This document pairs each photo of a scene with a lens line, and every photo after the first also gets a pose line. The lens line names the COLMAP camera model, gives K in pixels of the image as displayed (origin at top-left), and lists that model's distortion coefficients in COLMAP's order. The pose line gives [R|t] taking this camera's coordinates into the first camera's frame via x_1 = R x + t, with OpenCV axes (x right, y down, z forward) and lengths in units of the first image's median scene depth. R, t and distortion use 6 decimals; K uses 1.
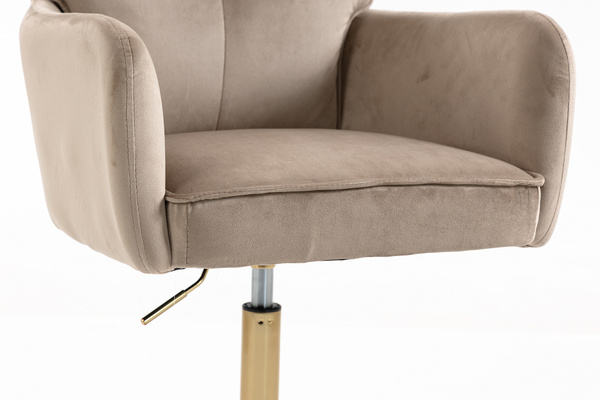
lens RADIAL K [[1745.4, 0, 300.0], [0, 1745.4, 200.0], [0, 0, 1]] dist [0.075326, 0.600084]
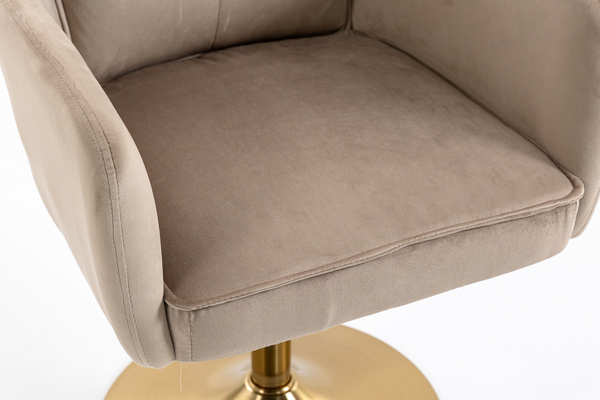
lens RADIAL K [[1483.4, 0, 300.0], [0, 1483.4, 200.0], [0, 0, 1]] dist [0.045927, -0.129174]
pose [[0.999780, -0.020904, 0.001725, -0.007516], [0.018129, 0.902546, 0.430212, -0.334529], [-0.010550, -0.430086, 0.902726, 0.306752]]
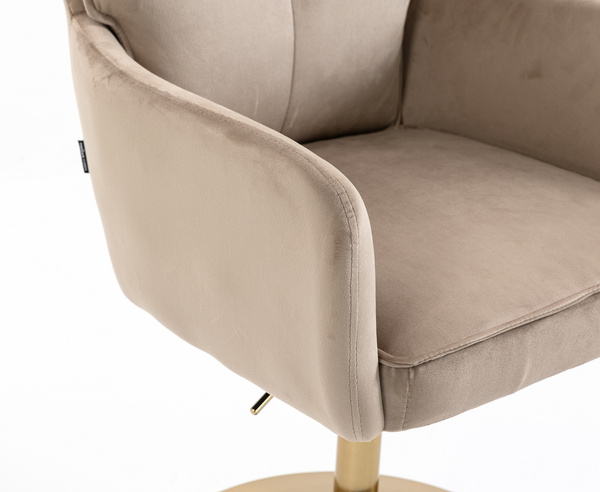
lens RADIAL K [[2048.0, 0, 300.0], [0, 2048.0, 246.0], [0, 0, 1]] dist [0.277287, 0.562975]
pose [[0.964139, -0.095597, 0.247583, -0.320880], [0.019579, 0.955952, 0.292868, -0.312866], [-0.264675, -0.277518, 0.923542, 0.096244]]
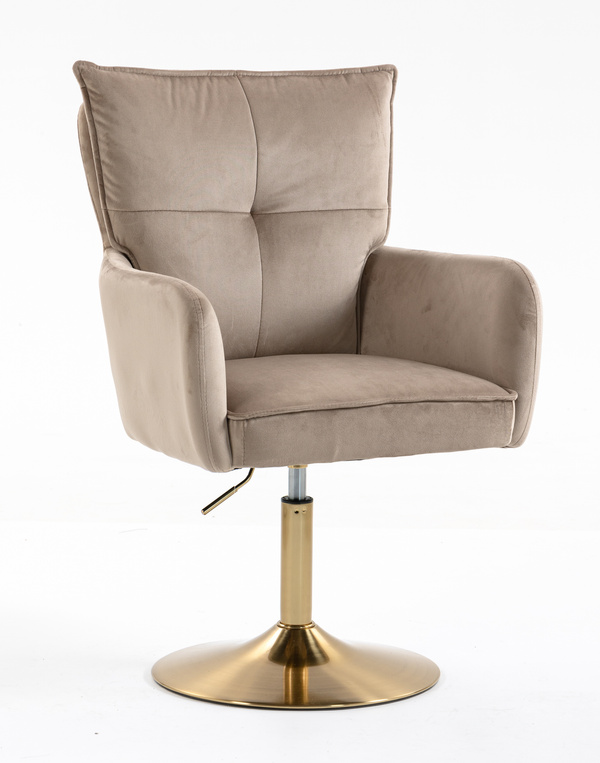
lens RADIAL K [[2883.7, 0, 300.0], [0, 2883.7, 381.5], [0, 0, 1]] dist [0.711961, -0.156545]
pose [[0.999830, -0.016427, -0.008354, -0.001643], [0.016472, 0.999850, 0.005421, -0.035308], [0.008264, -0.005557, 0.999950, -1.109407]]
